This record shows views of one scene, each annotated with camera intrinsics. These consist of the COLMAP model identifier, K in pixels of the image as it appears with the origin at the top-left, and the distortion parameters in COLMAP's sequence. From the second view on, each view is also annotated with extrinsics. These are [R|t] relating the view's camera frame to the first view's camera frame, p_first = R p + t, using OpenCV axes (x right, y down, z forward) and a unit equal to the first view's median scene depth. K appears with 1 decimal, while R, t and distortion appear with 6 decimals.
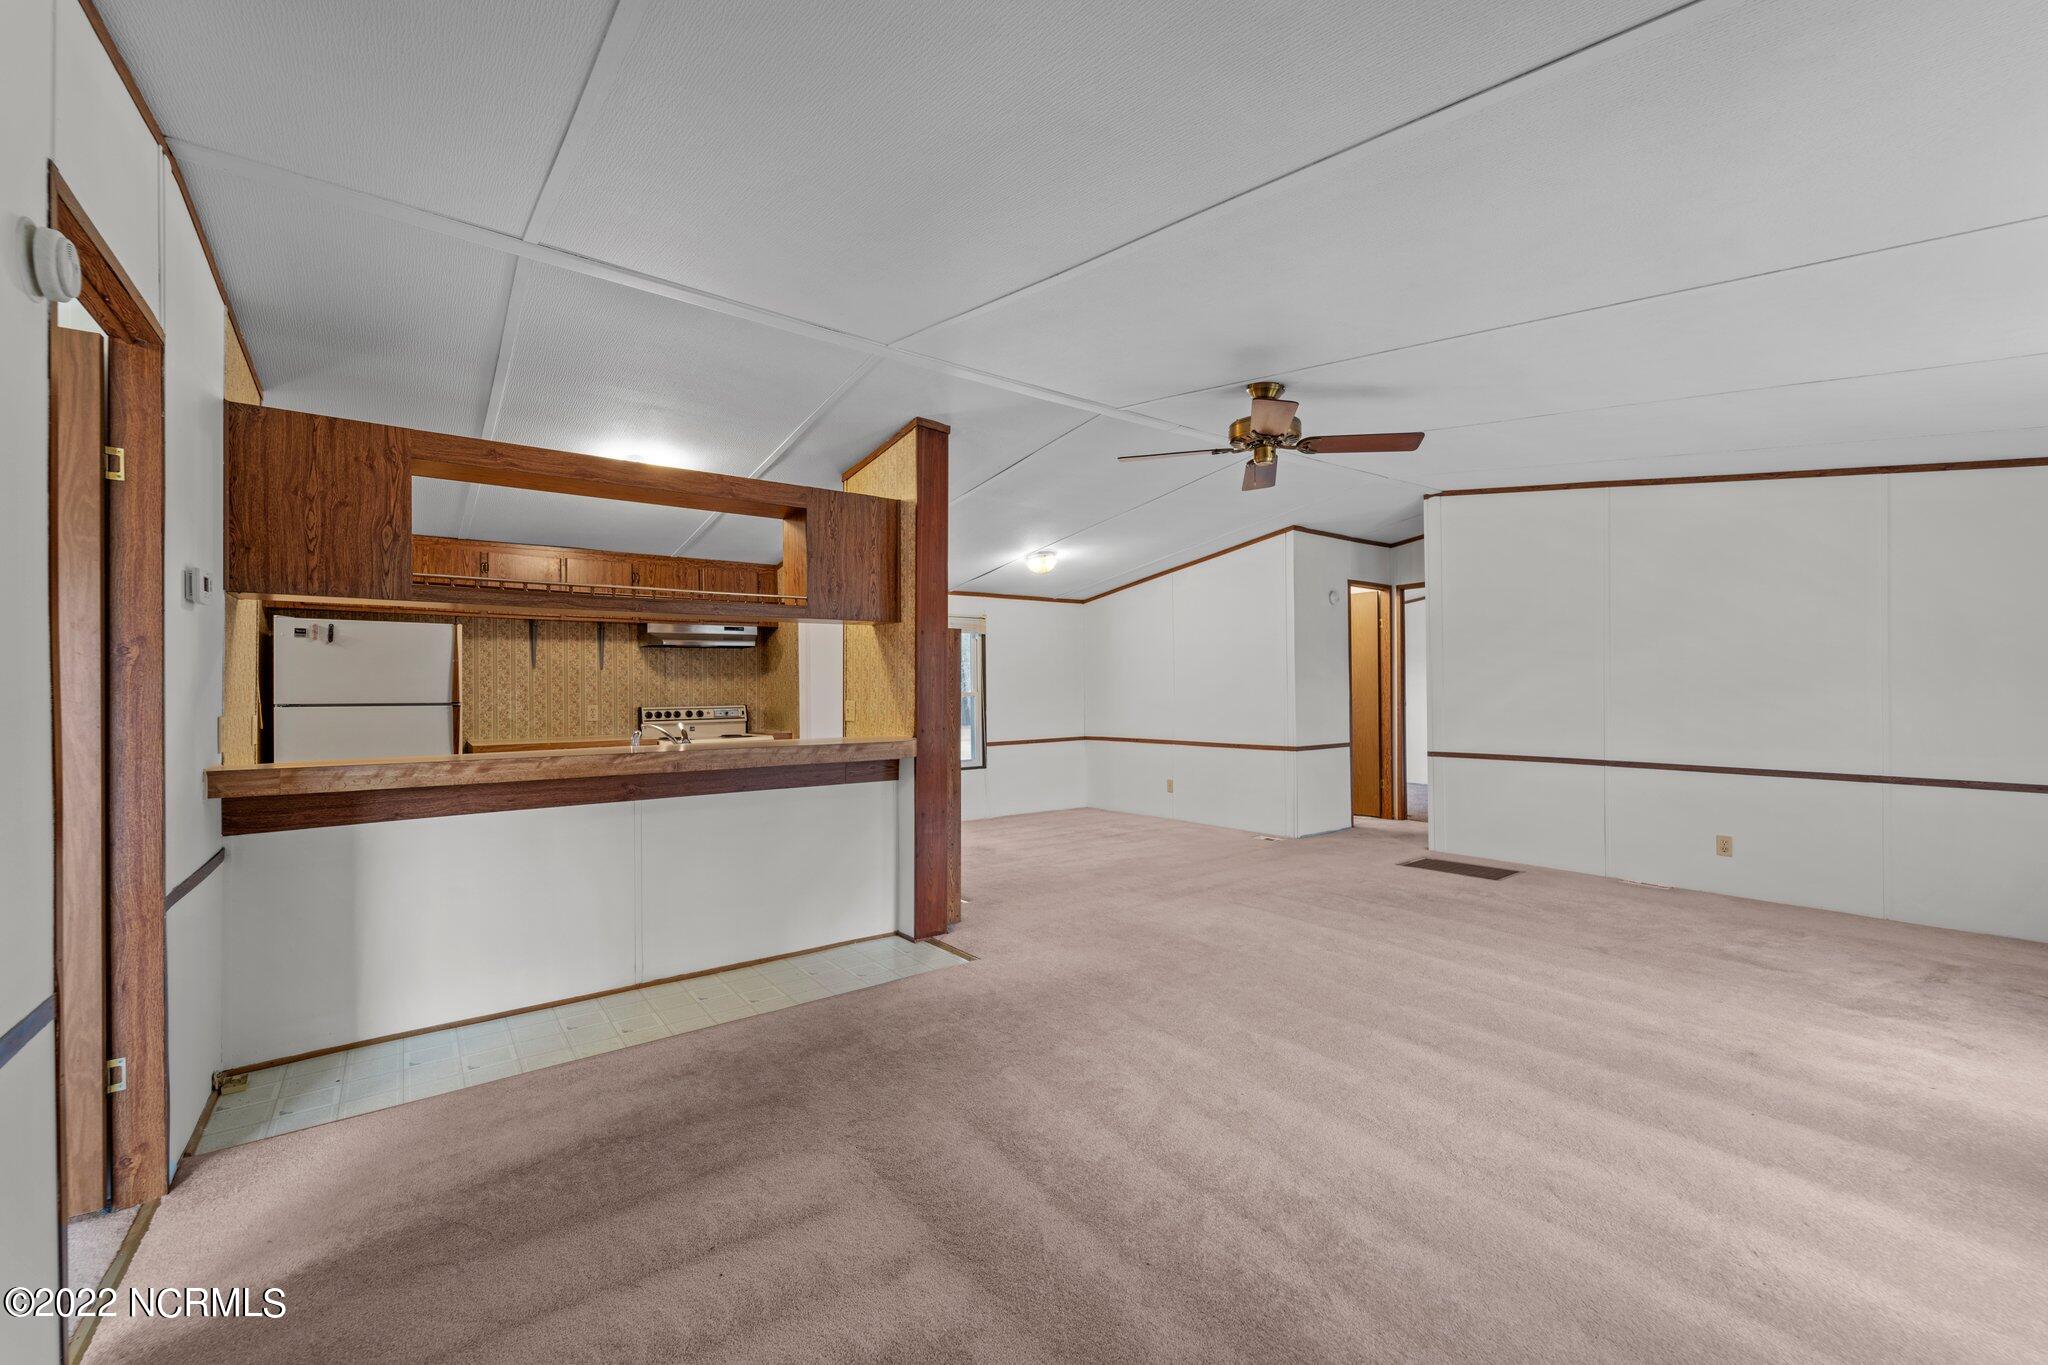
lens RADIAL K [[826.1, 0, 1055.8], [0, 826.1, 687.7], [0, 0, 1]] dist [-0.001262, -0.000323]
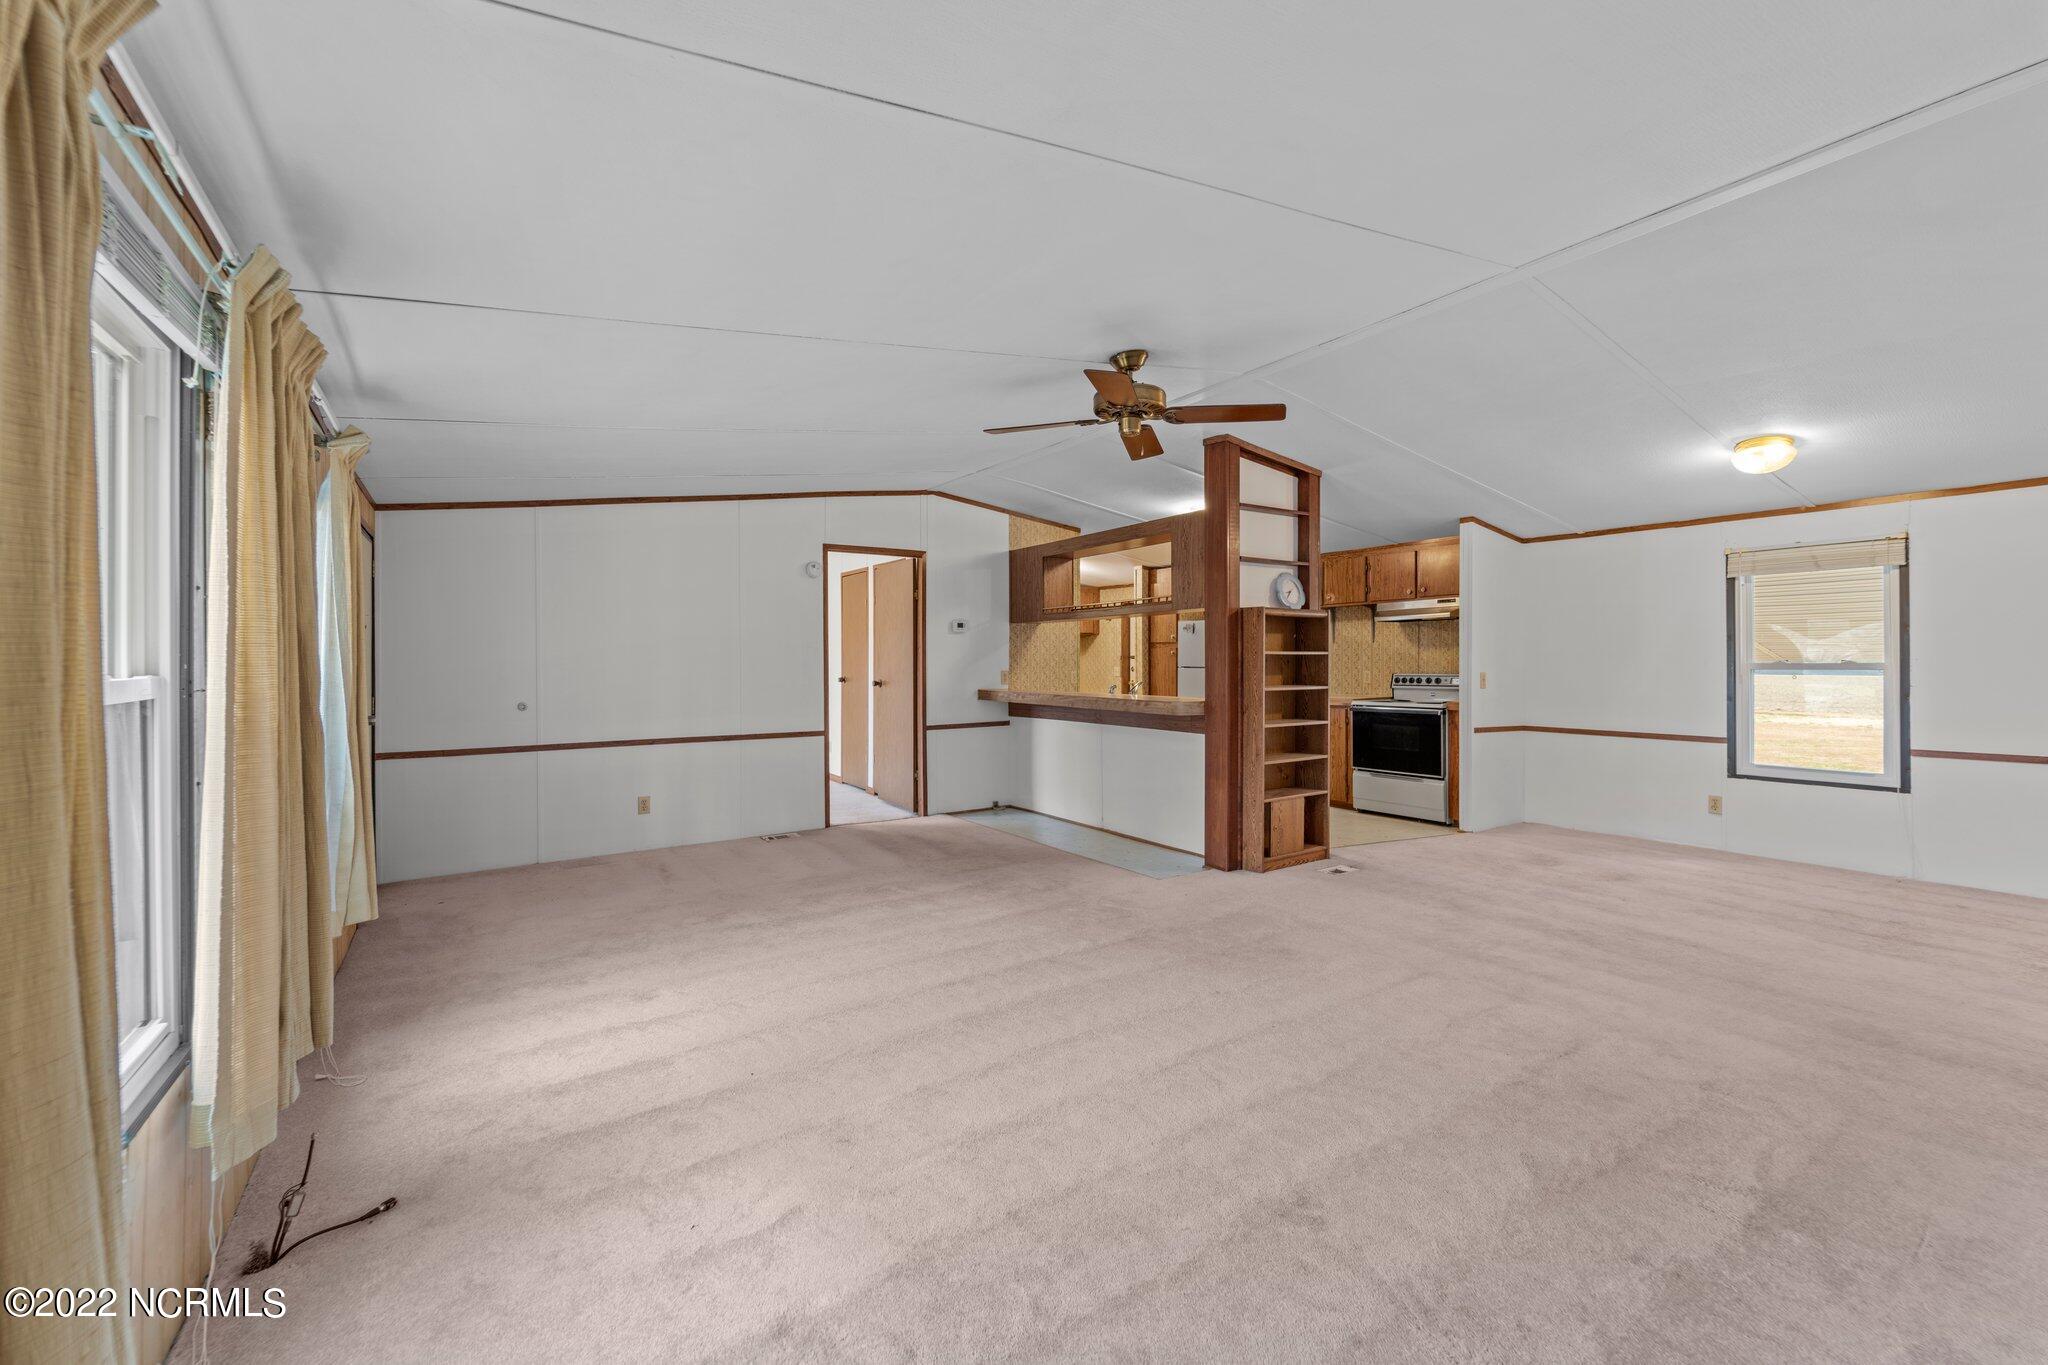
lens RADIAL K [[826.1, 0, 1023.4], [0, 826.1, 662.6], [0, 0, 1]] dist [-0.001262, -0.000323]
pose [[-0.078908, 0.008908, -0.996842, 0.737477], [0.006510, 0.999943, 0.008421, -0.005405], [0.996861, -0.005825, -0.078961, 0.569010]]
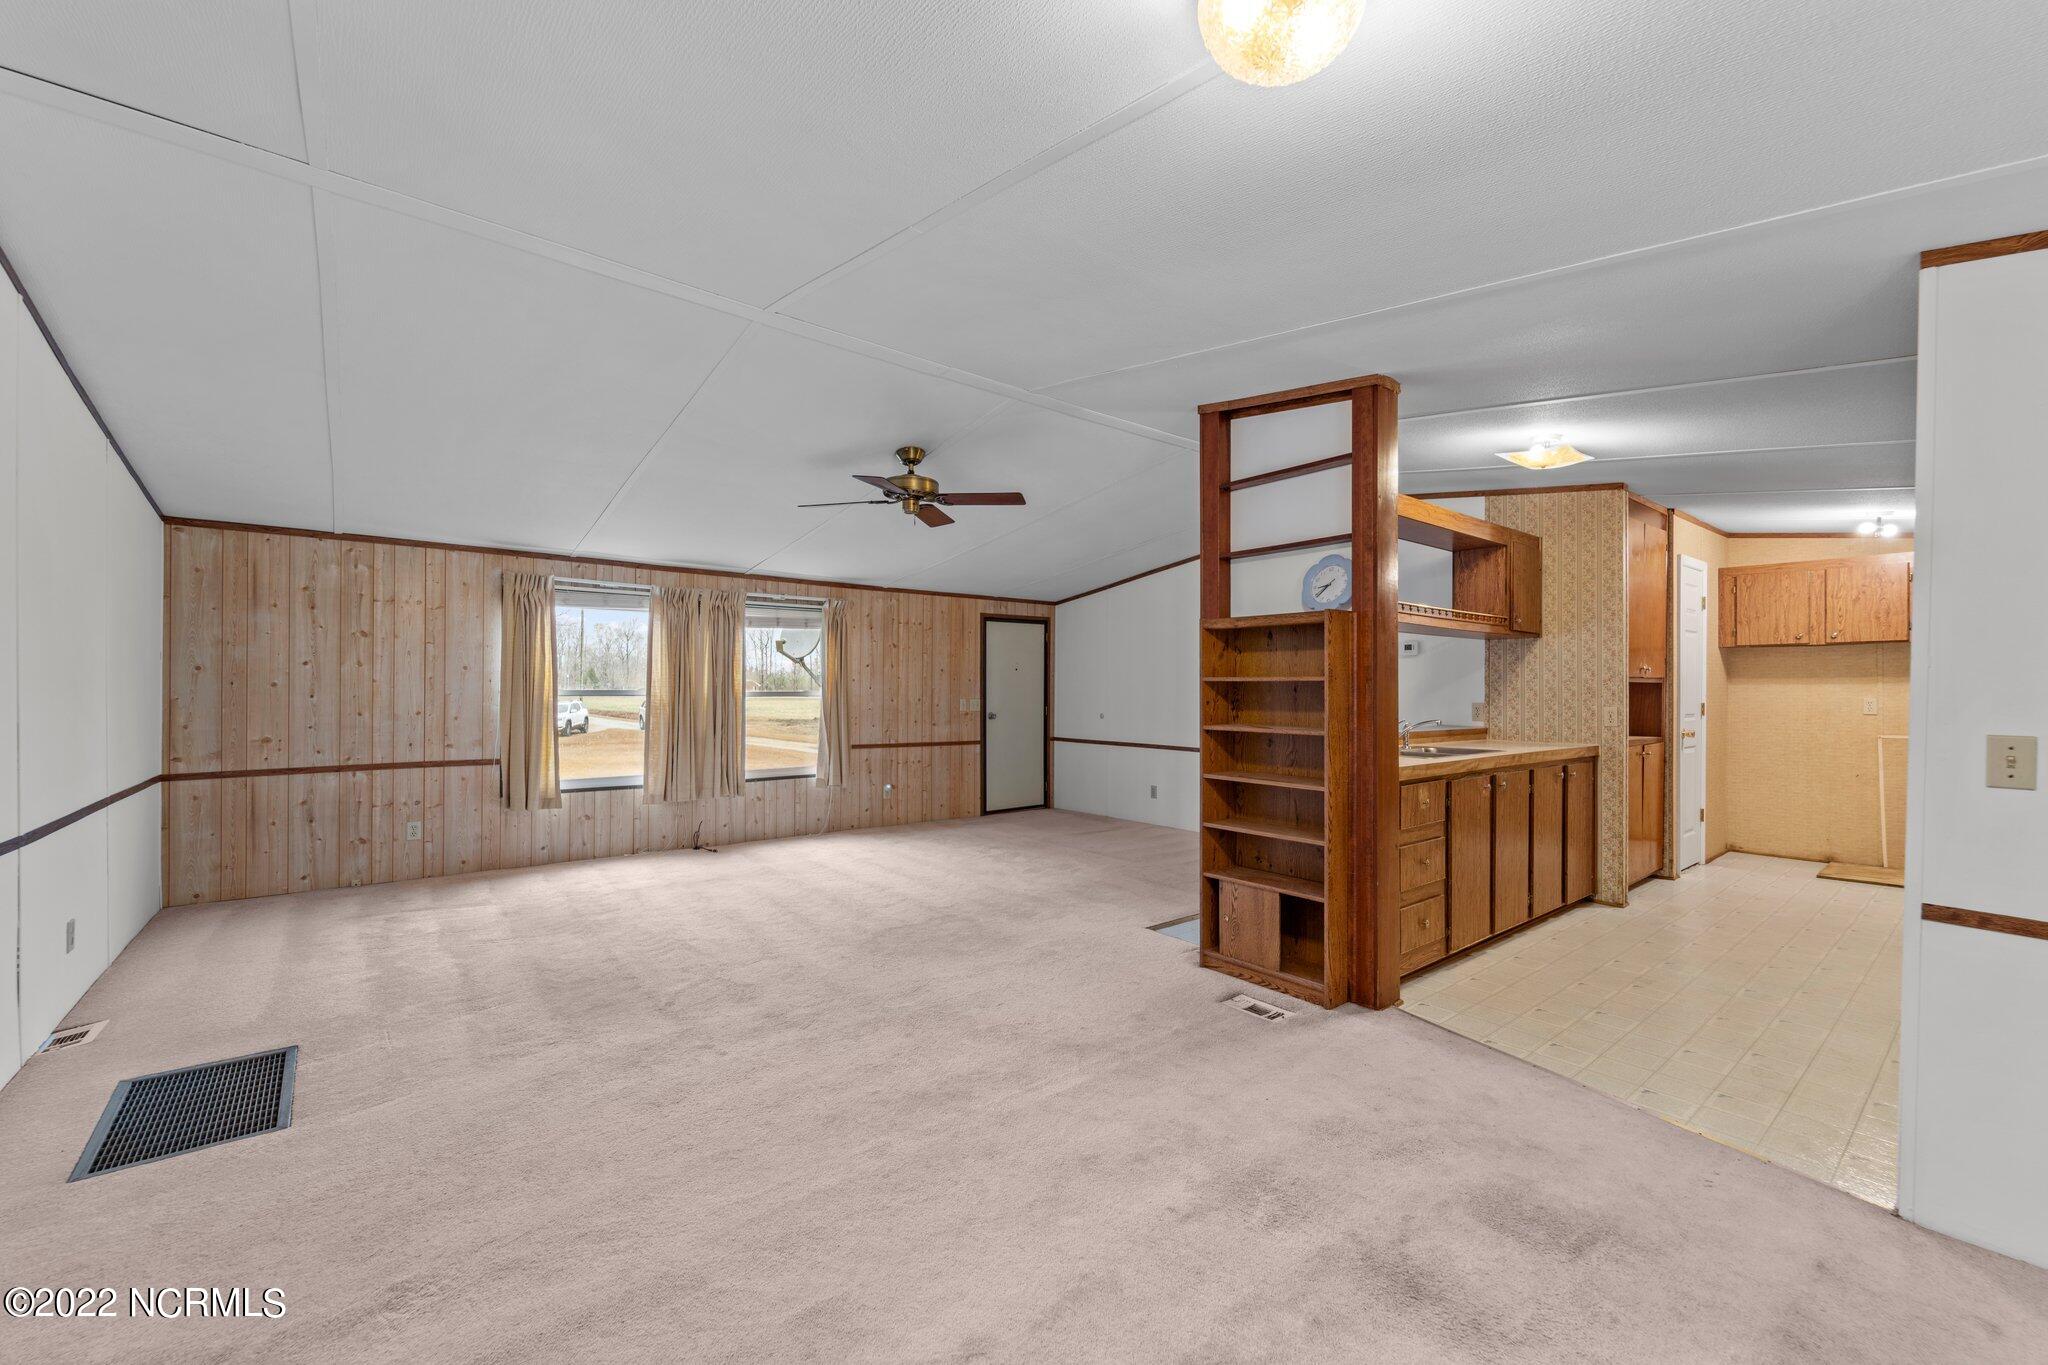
lens RADIAL K [[826.1, 0, 1031.0], [0, 826.1, 690.2], [0, 0, 1]] dist [-0.001262, -0.000323]
pose [[-0.999878, 0.000854, -0.015622, 0.050121], [0.000838, 0.999999, 0.000989, 0.001102], [0.015623, 0.000976, -0.999877, 1.356967]]
